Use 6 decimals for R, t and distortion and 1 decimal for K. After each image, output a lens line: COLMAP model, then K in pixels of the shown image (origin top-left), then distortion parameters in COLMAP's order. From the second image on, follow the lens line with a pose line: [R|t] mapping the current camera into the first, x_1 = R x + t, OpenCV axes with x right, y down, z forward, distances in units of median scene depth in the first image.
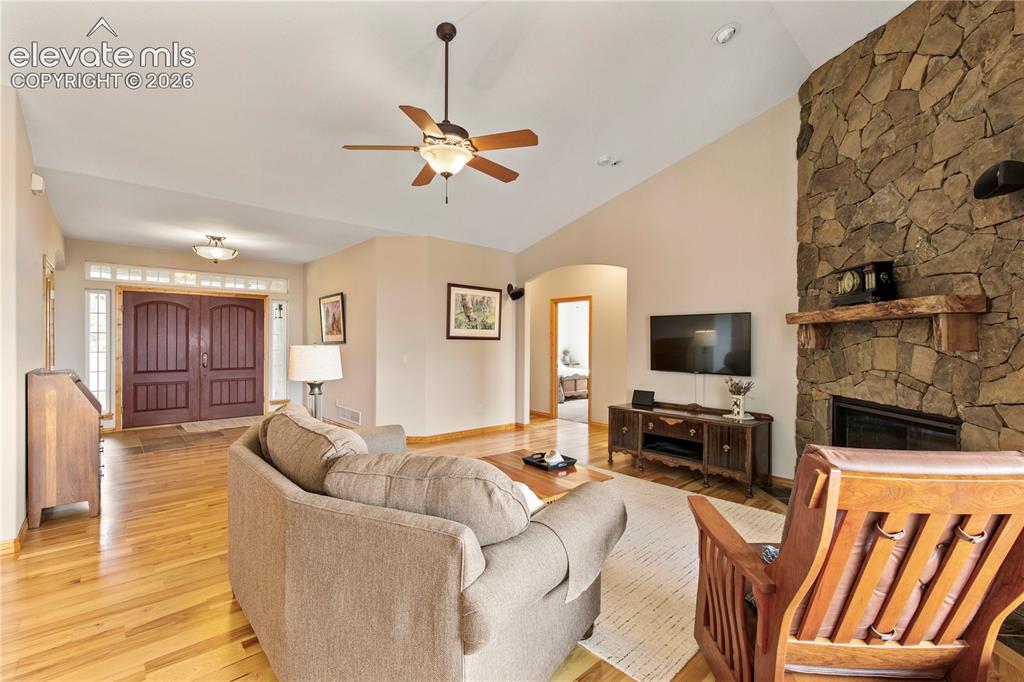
lens RADIAL K [[446.8, 0, 511.3], [0, 446.8, 345.4], [0, 0, 1]] dist [0.003636, -0.001085]
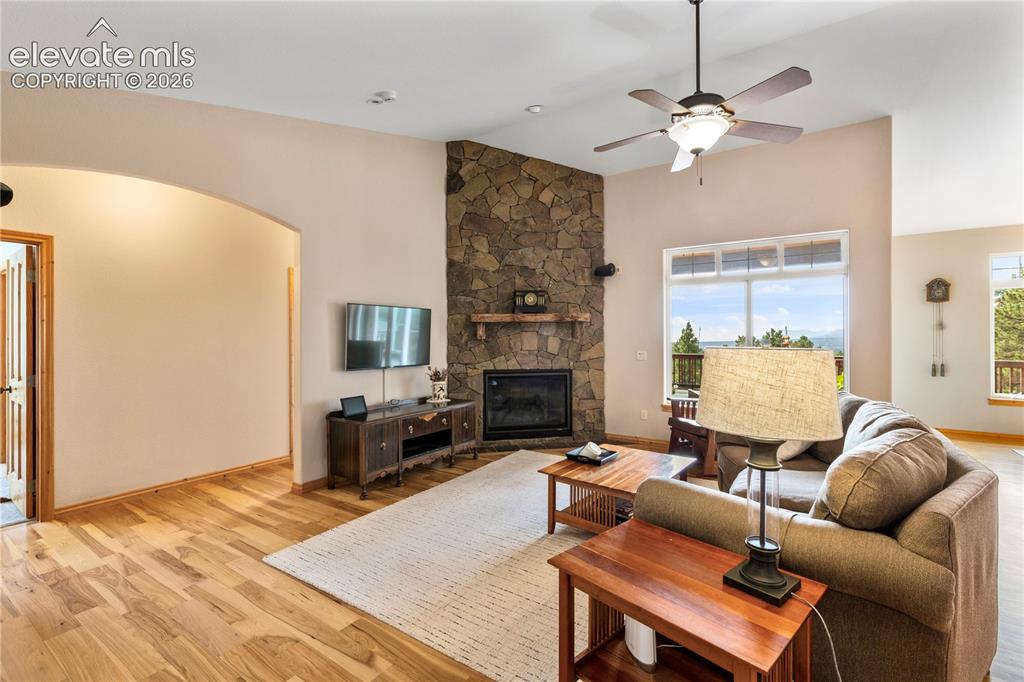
lens RADIAL K [[446.8, 0, 511.4], [0, 446.8, 335.6], [0, 0, 1]] dist [0.003636, -0.001085]
pose [[-0.247139, 0.000225, 0.968980, -0.547261], [0.012028, 0.999924, 0.002836, -0.005383], [-0.968906, 0.012356, -0.247122, 0.940347]]
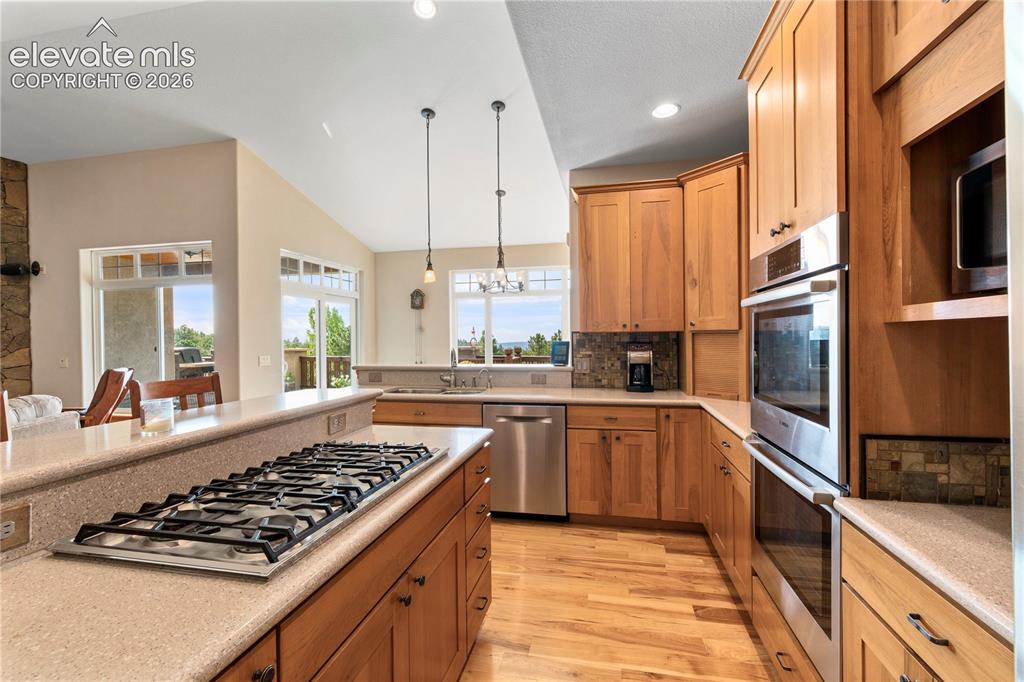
lens RADIAL K [[446.8, 0, 512.1], [0, 446.8, 340.9], [0, 0, 1]] dist [0.003636, -0.001085]
pose [[-0.582269, 0.002408, 0.812993, -1.002639], [0.021396, 0.999695, 0.012363, 0.010701], [-0.812715, 0.024594, -0.582142, 0.091069]]
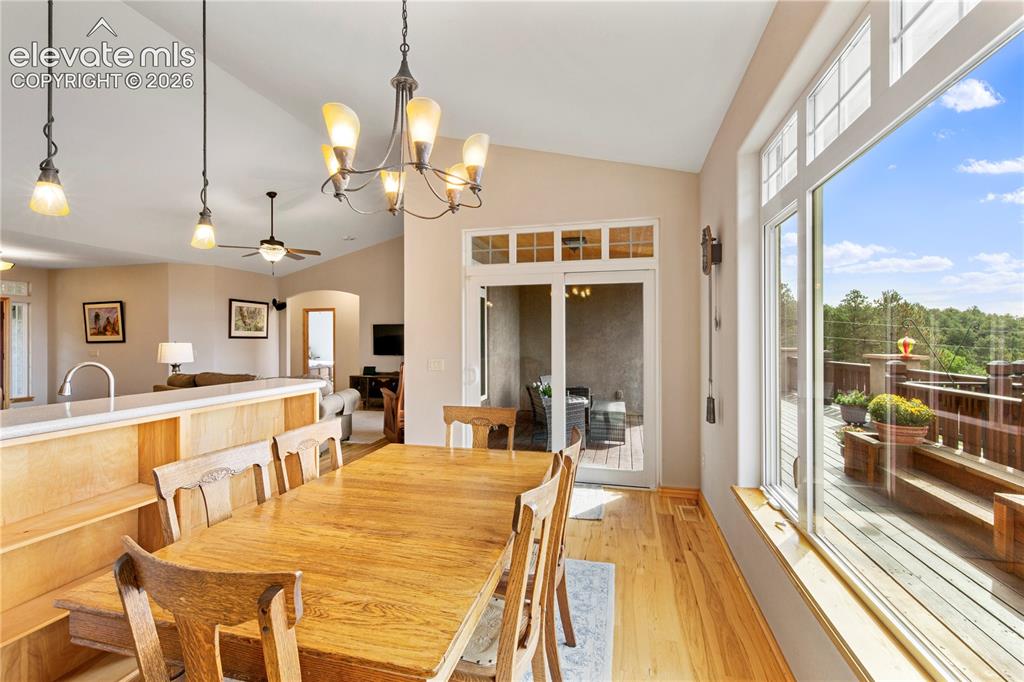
lens RADIAL K [[446.8, 0, 511.3], [0, 446.8, 335.4], [0, 0, 1]] dist [0.003636, -0.001085]
pose [[0.835126, -0.004032, 0.550044, -0.213269], [0.012814, 0.999844, -0.012127, 0.006351], [-0.549910, 0.017176, 0.835047, -0.807347]]
